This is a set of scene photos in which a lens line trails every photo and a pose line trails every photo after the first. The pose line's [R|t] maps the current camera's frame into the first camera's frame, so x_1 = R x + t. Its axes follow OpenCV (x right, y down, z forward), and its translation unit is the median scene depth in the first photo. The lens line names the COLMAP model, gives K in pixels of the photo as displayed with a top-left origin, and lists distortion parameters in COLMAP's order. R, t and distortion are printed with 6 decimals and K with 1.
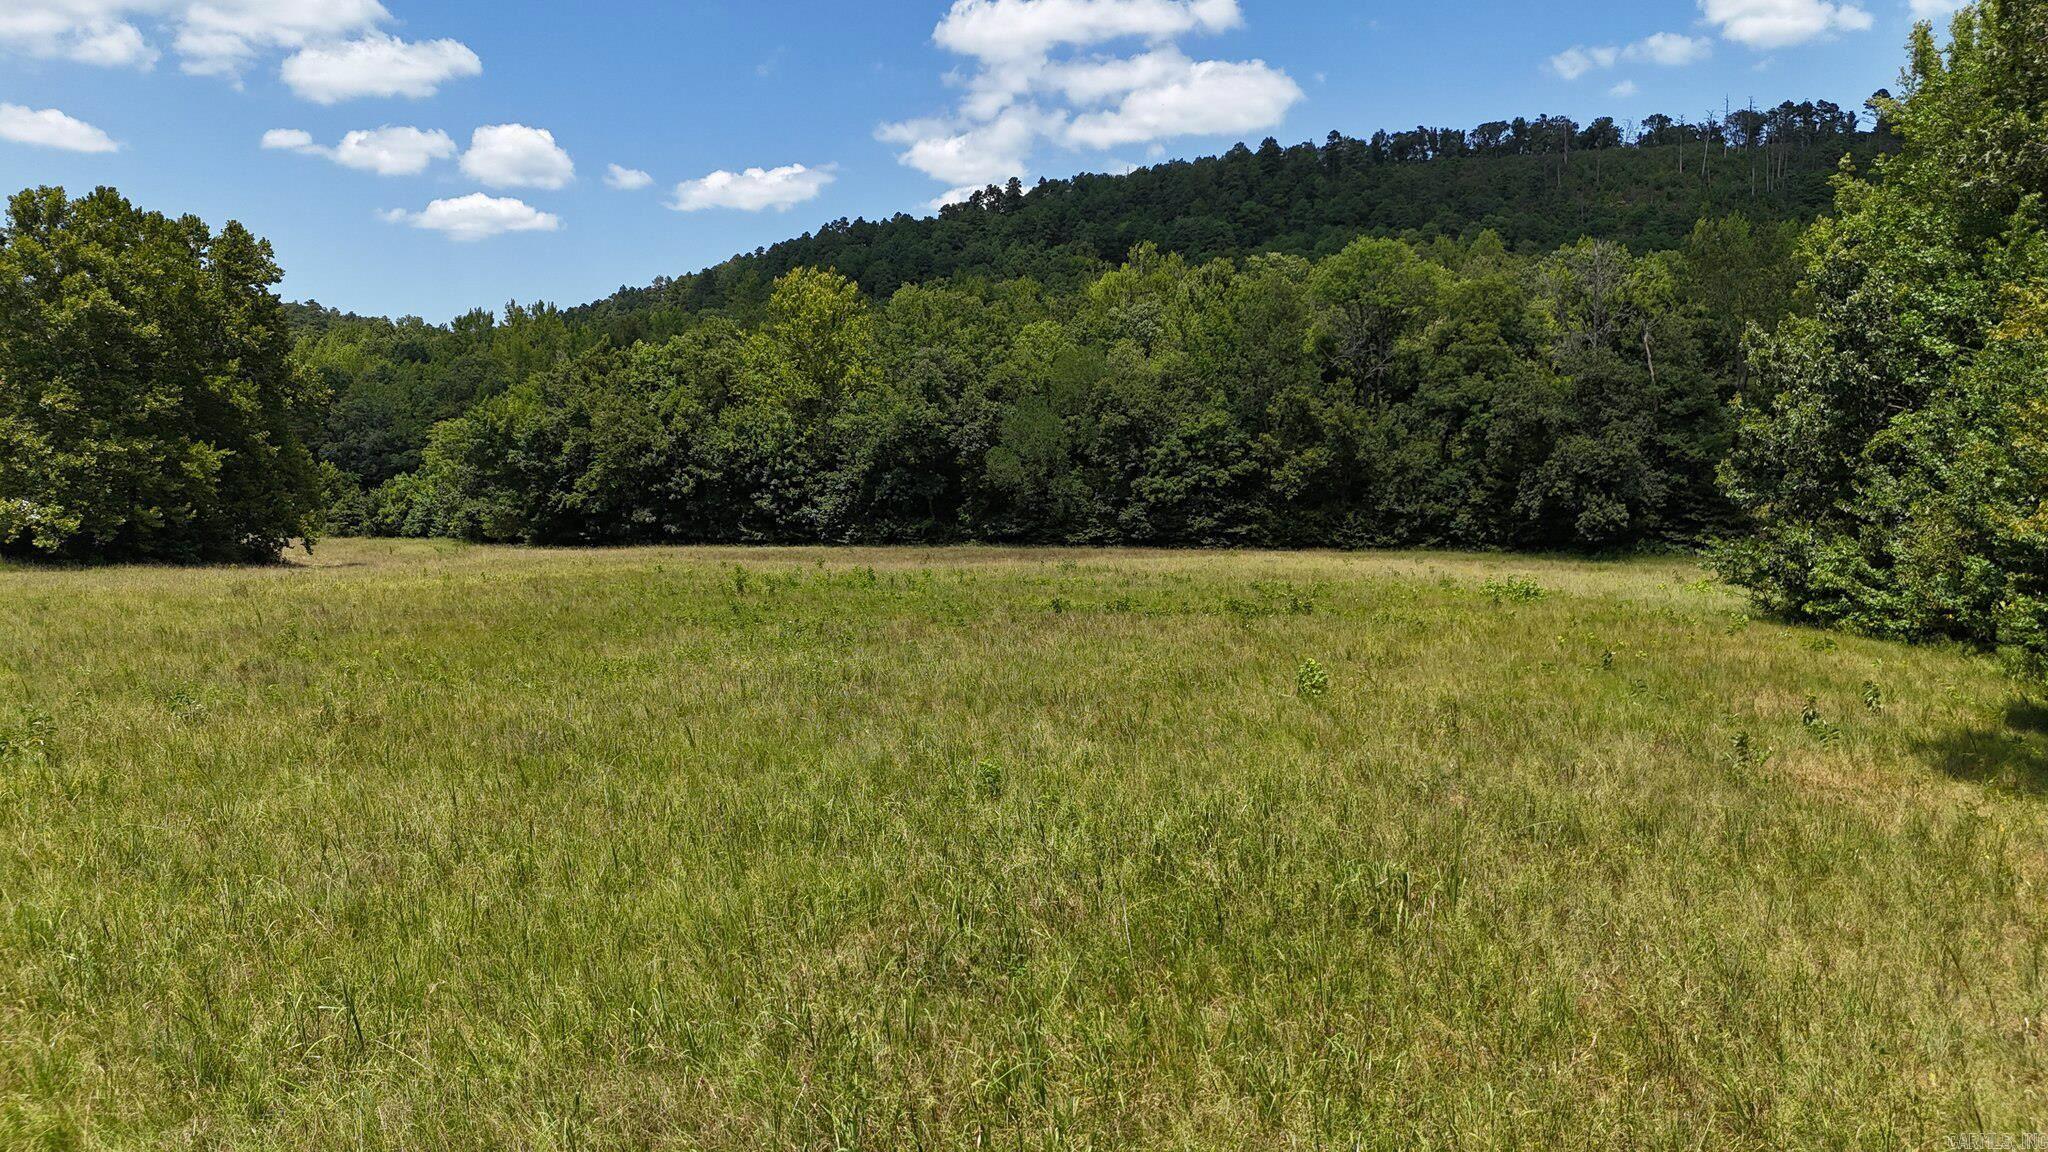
lens RADIAL K [[1493.2, 0, 1034.7], [0, 1493.2, 573.4], [0, 0, 1]] dist [0.067839, -0.077073]
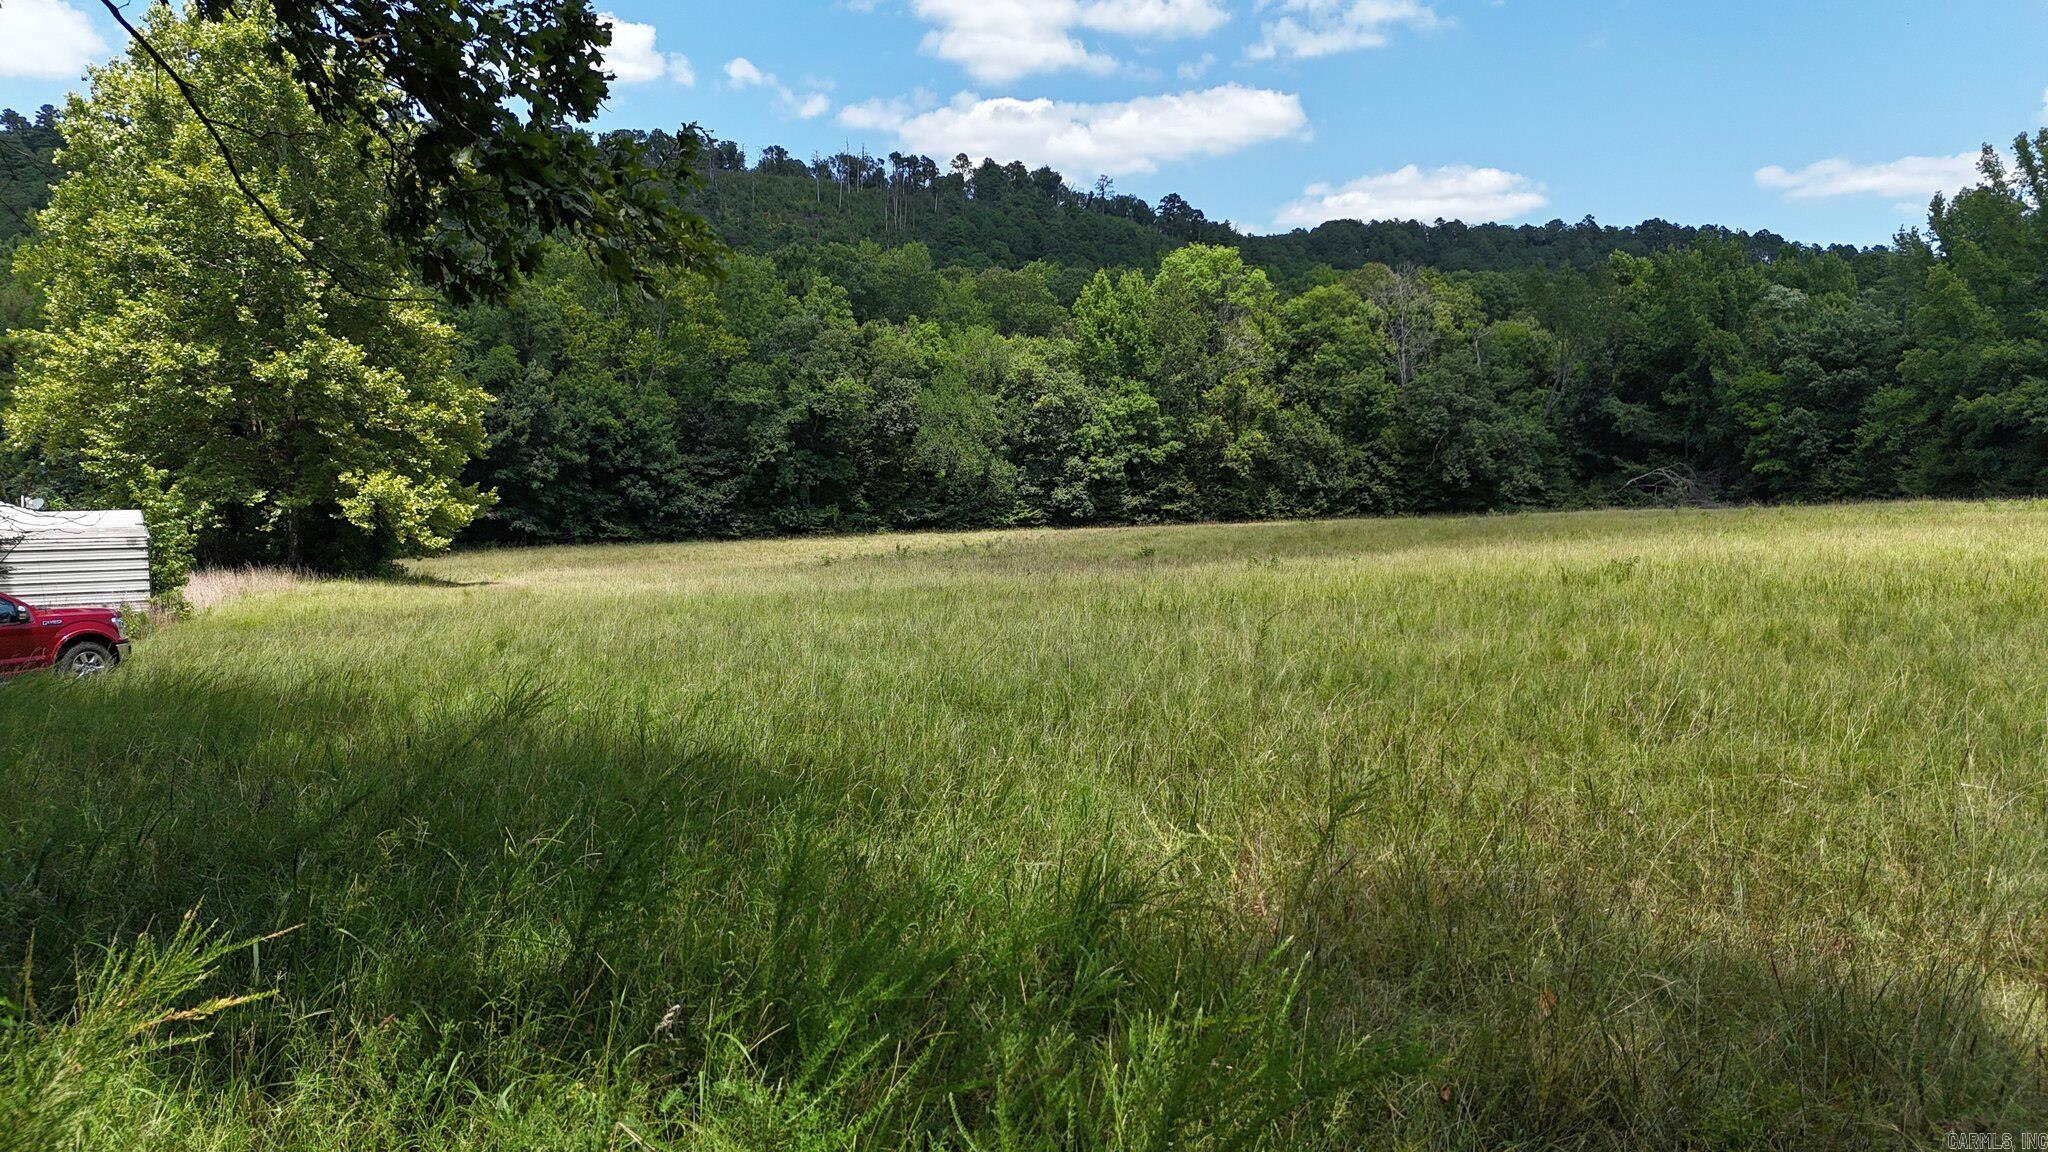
lens RADIAL K [[1493.2, 0, 1002.7], [0, 1493.2, 573.5], [0, 0, 1]] dist [0.067839, -0.077073]
pose [[0.742260, -0.049764, 0.668261, -1.268441], [0.054688, 0.998411, 0.013607, -0.004529], [-0.667876, 0.026446, 0.743802, 0.552707]]
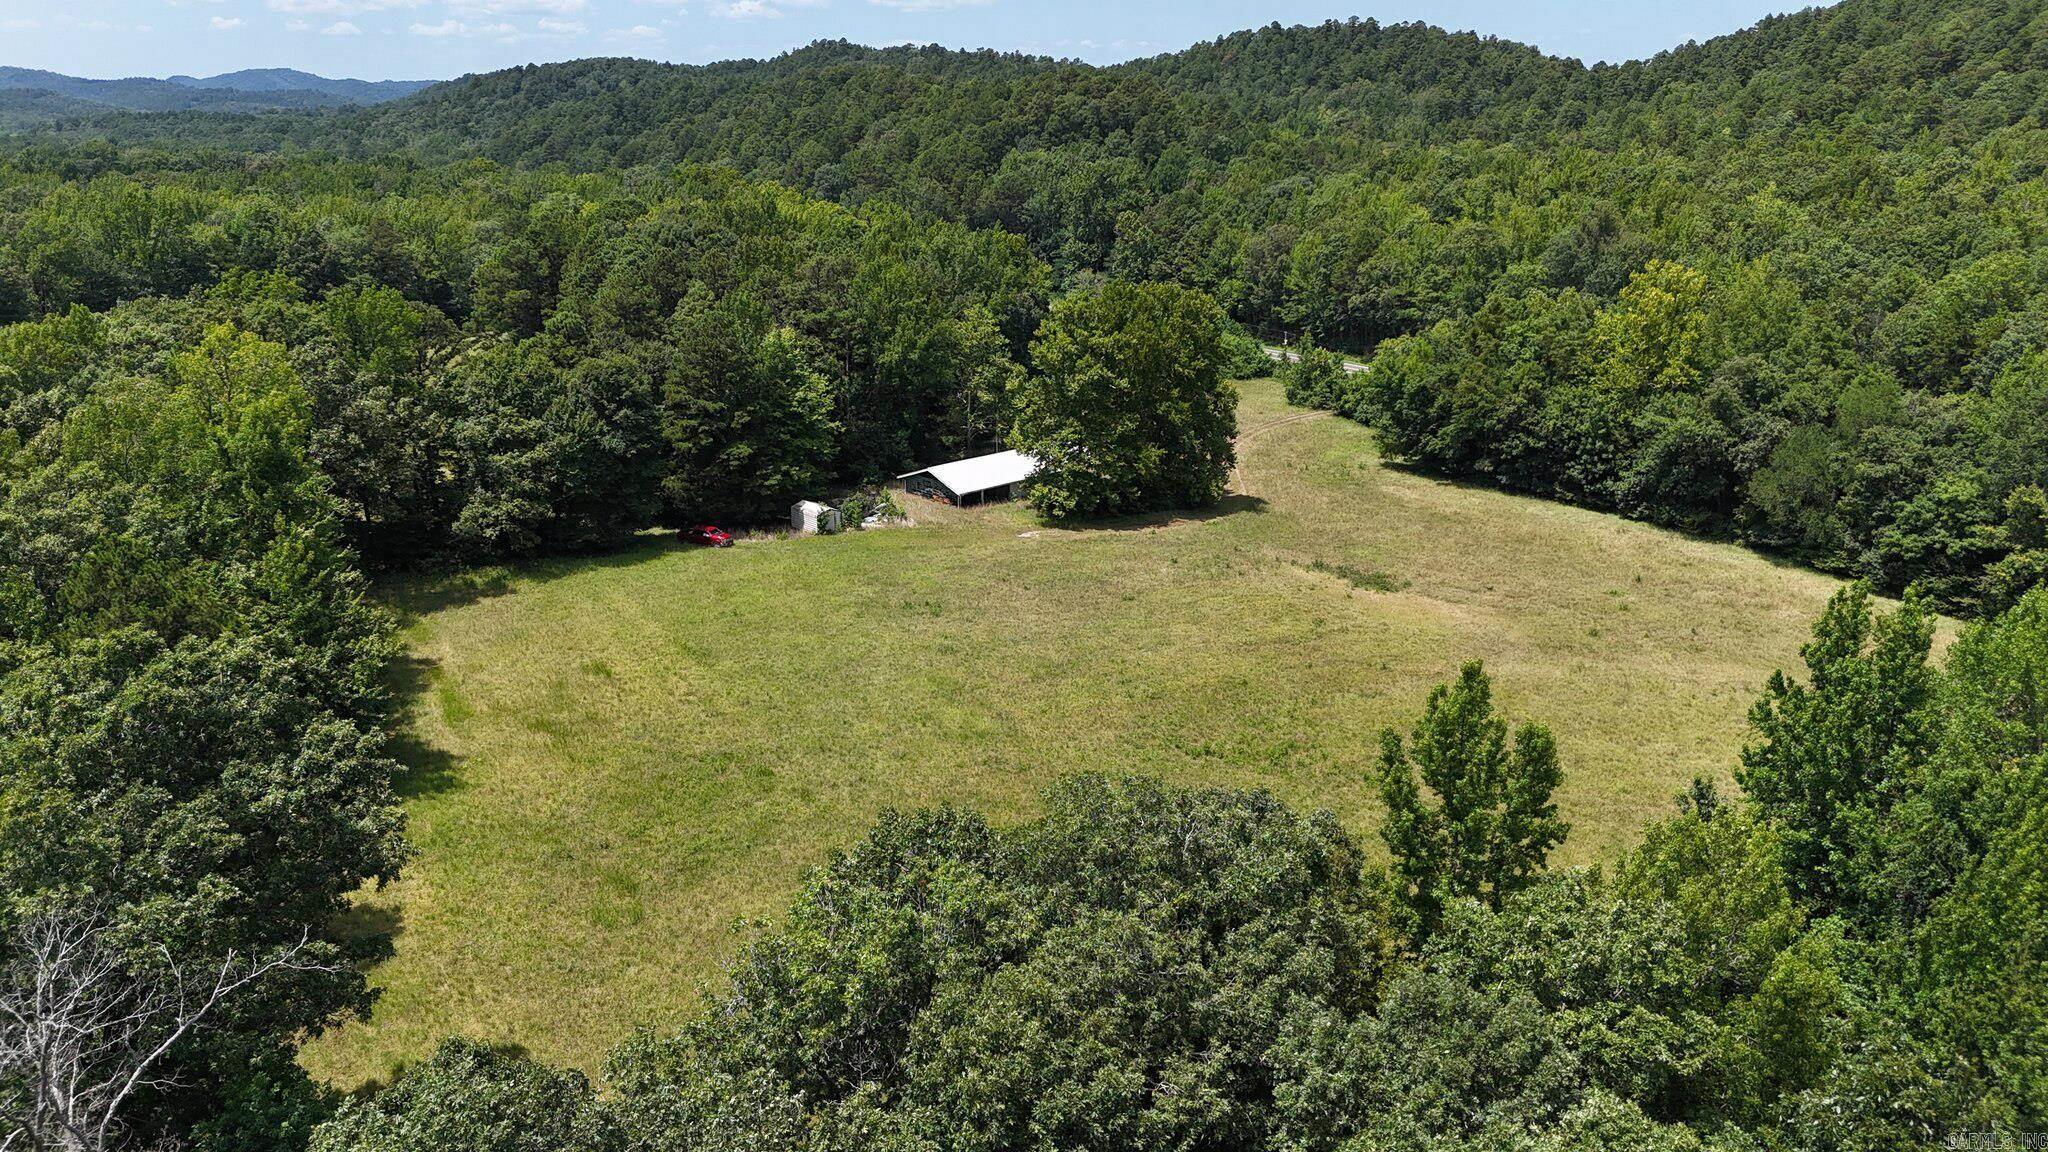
lens RADIAL K [[1493.2, 0, 1019.7], [0, 1493.2, 573.2], [0, 0, 1]] dist [0.067839, -0.077073]
pose [[0.731301, 0.199769, -0.652144, 0.652994], [-0.052417, 0.969779, 0.238290, -0.508700], [0.680038, -0.140078, 0.719671, -0.419163]]
